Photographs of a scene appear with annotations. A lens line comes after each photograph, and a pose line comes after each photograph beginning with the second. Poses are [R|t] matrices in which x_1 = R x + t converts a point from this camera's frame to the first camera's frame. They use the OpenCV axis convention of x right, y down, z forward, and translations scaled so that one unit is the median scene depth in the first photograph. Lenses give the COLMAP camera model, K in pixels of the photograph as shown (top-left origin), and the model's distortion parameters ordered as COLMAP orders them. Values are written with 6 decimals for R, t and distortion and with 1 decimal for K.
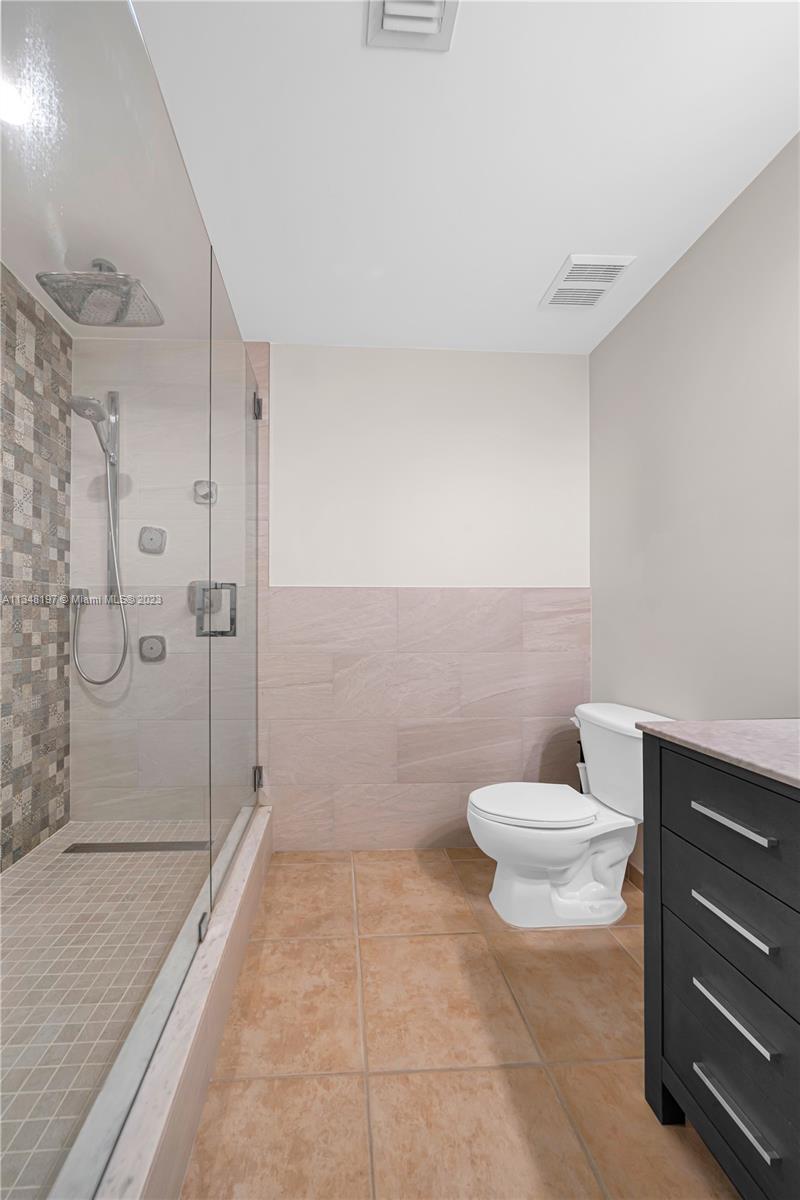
lens RADIAL K [[454.6, 0, 380.3], [0, 454.6, 621.7], [0, 0, 1]] dist [-0.010709, 0.001803]
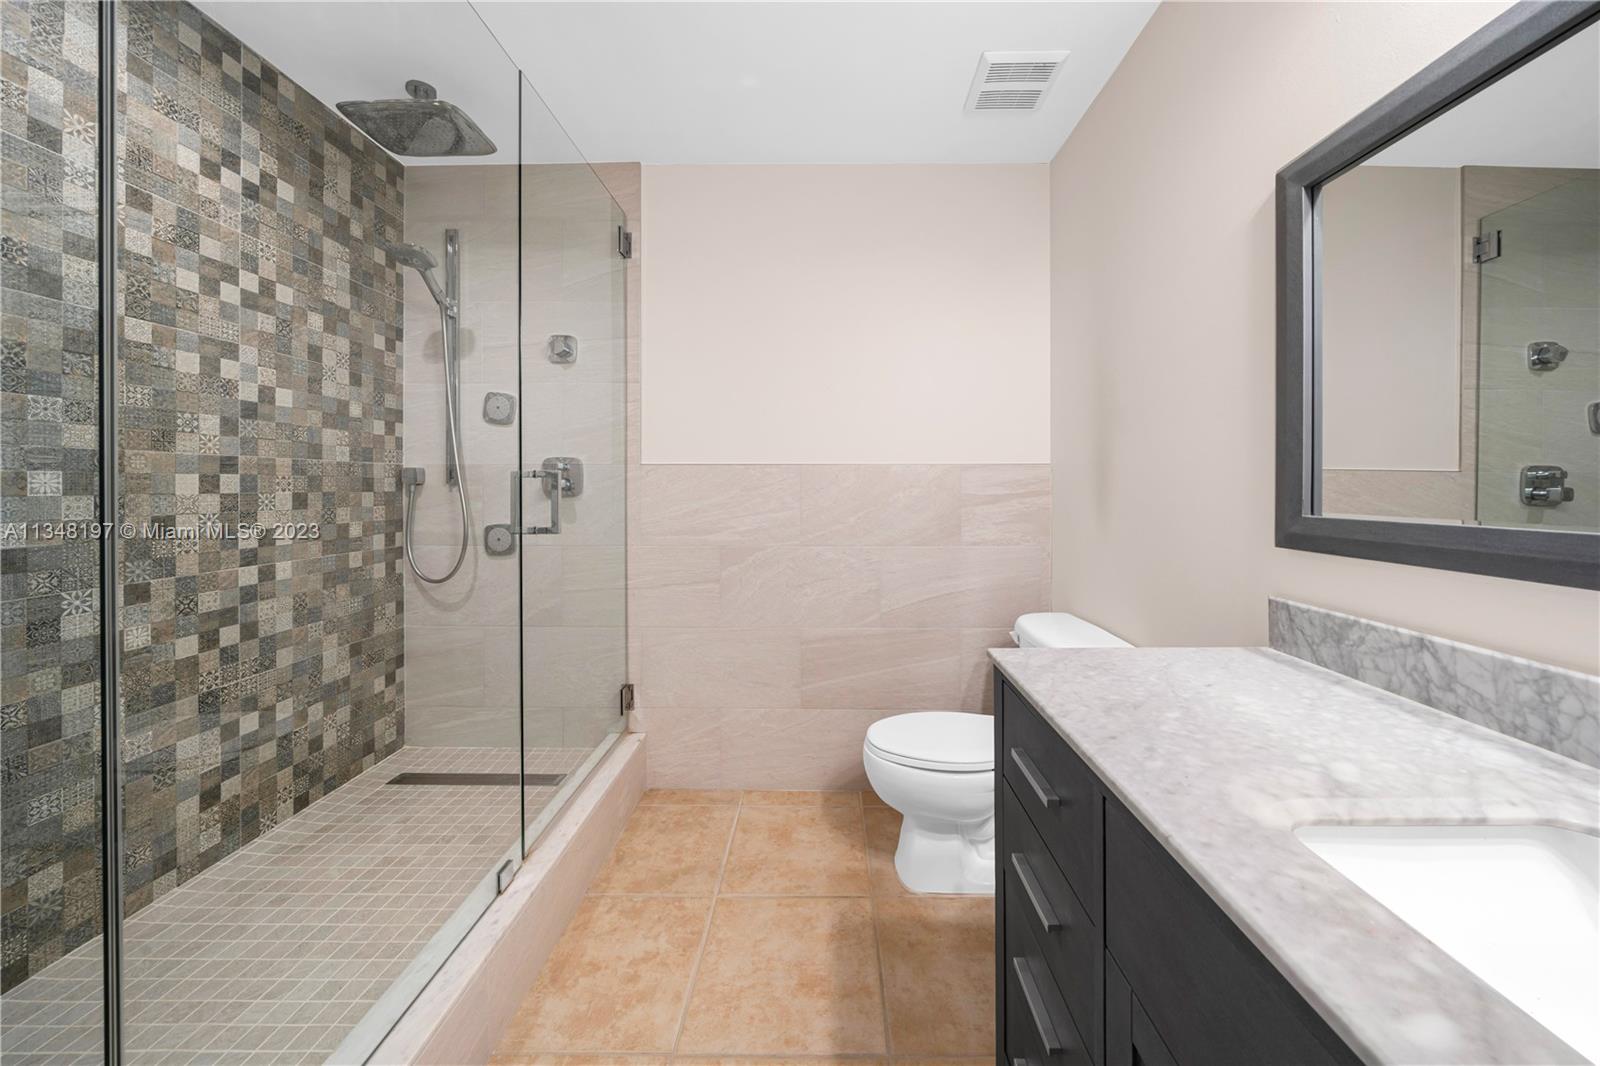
lens RADIAL K [[606.1, 0, 867.4], [0, 606.1, 486.0], [0, 0, 1]] dist [-0.010709, 0.001803]
pose [[0.998654, 0.001907, -0.051838, 0.247246], [-0.001533, 0.999973, 0.007239, -0.053232], [0.051851, -0.007150, 0.998629, -0.069500]]
